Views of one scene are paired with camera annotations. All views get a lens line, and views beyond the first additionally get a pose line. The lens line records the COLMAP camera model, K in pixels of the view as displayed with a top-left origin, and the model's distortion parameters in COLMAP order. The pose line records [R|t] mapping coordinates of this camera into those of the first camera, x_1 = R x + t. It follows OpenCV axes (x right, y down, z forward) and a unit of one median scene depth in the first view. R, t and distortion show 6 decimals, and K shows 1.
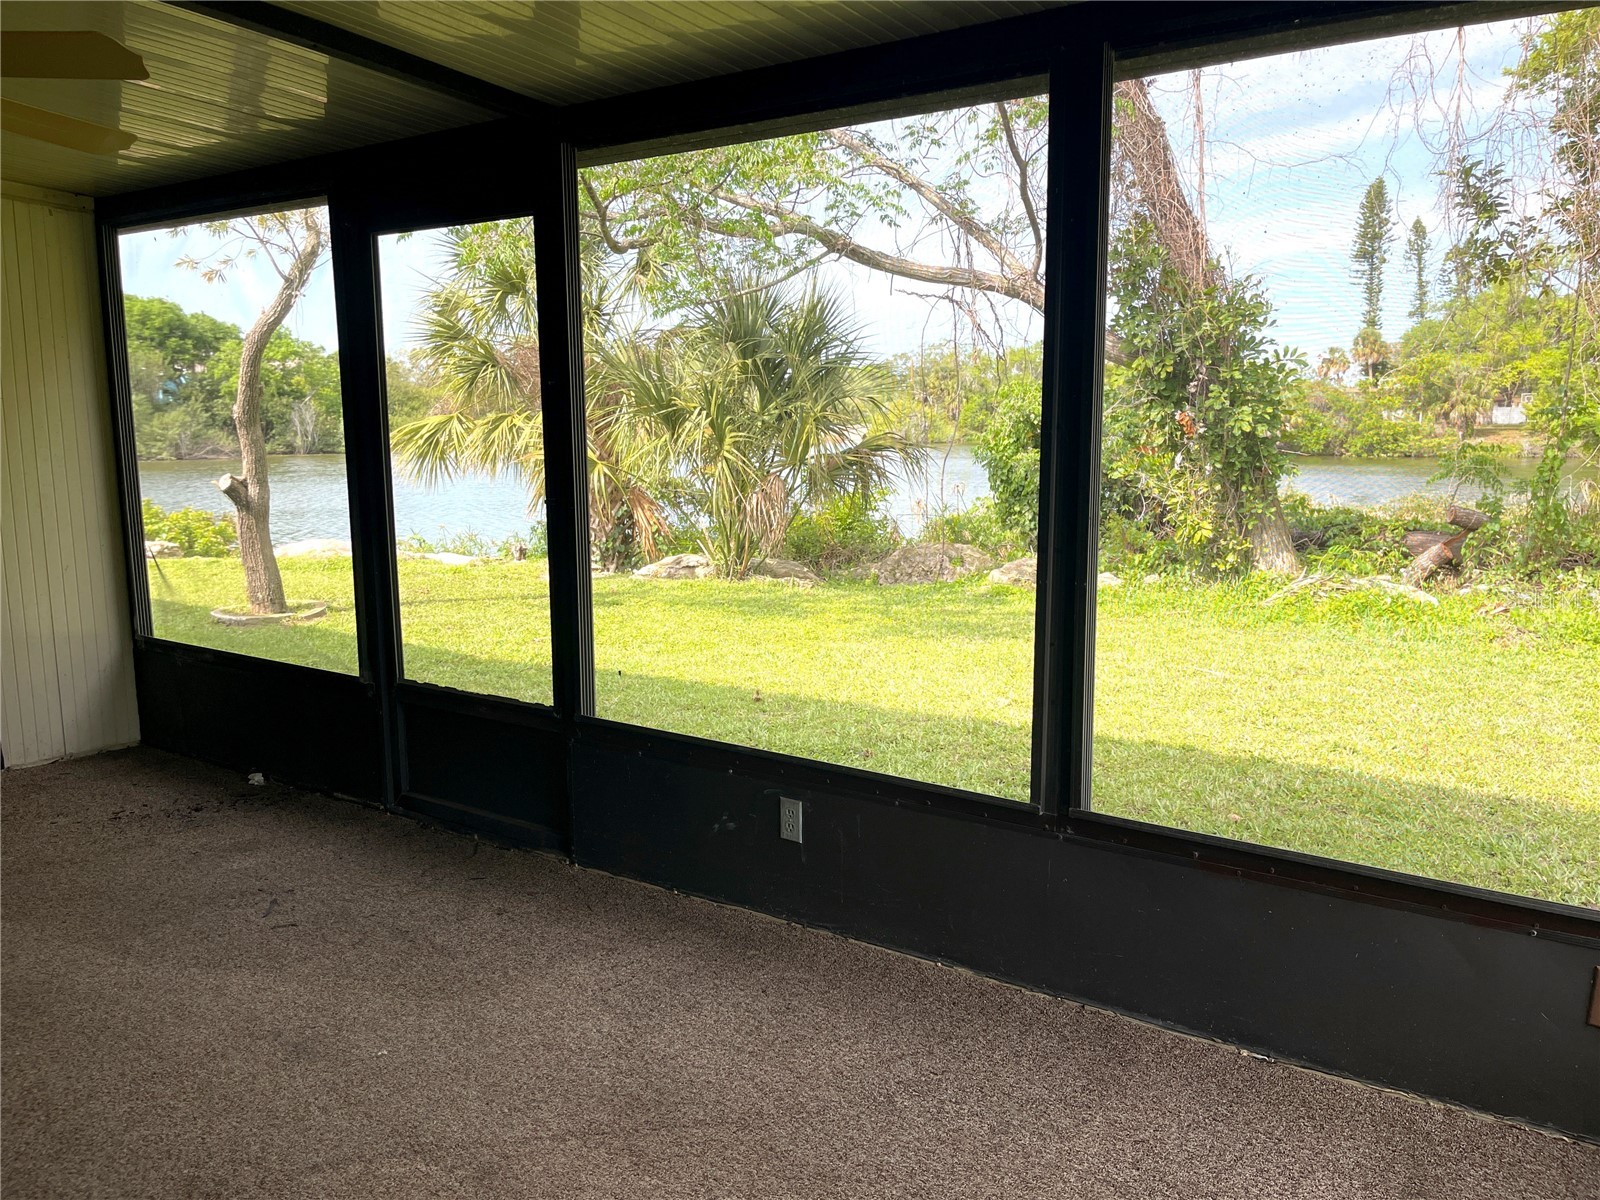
lens RADIAL K [[1176.9, 0, 807.9], [0, 1176.9, 601.4], [0, 0, 1]] dist [0.076774, -0.097341]
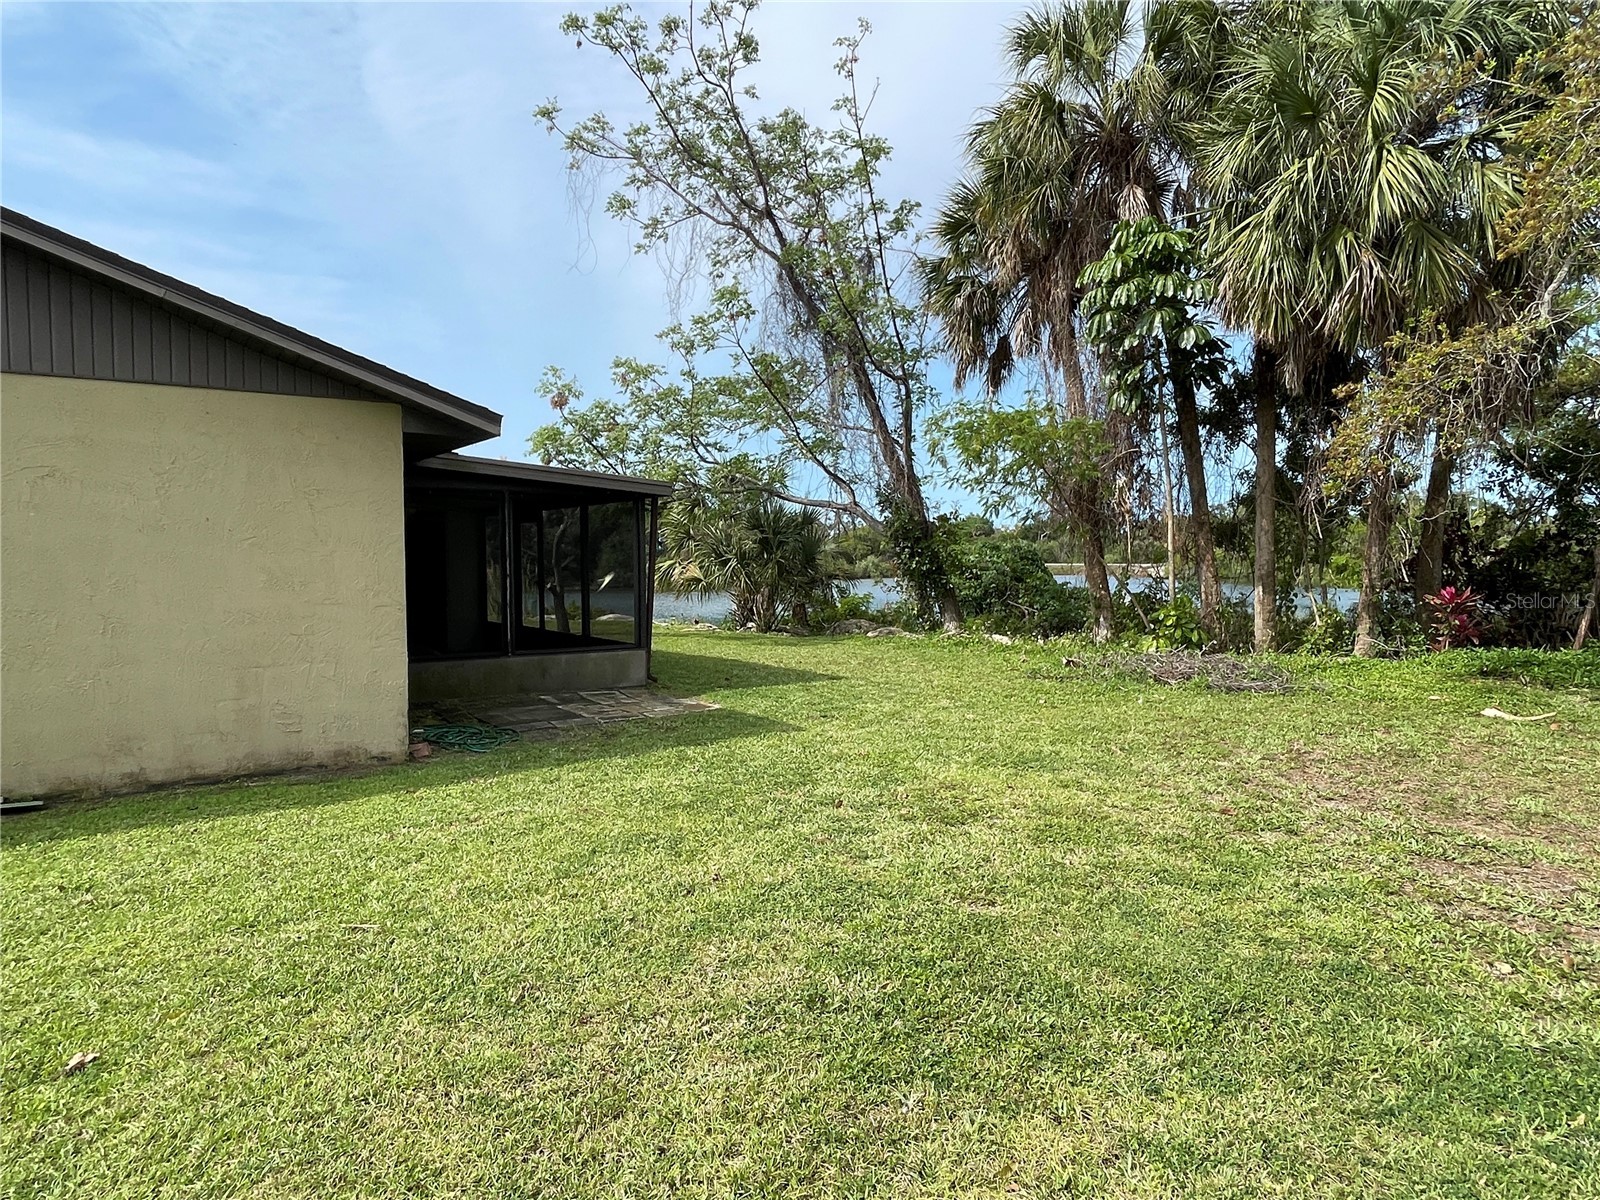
lens RADIAL K [[958.2, 0, 790.4], [0, 958.2, 607.5], [0, 0, 1]] dist [-0.005279, -0.001219]
pose [[0.932435, 0.019469, -0.360813, 0.647548], [-0.057112, 0.993936, -0.093962, 0.102005], [0.356796, 0.108220, 0.927893, -0.675621]]
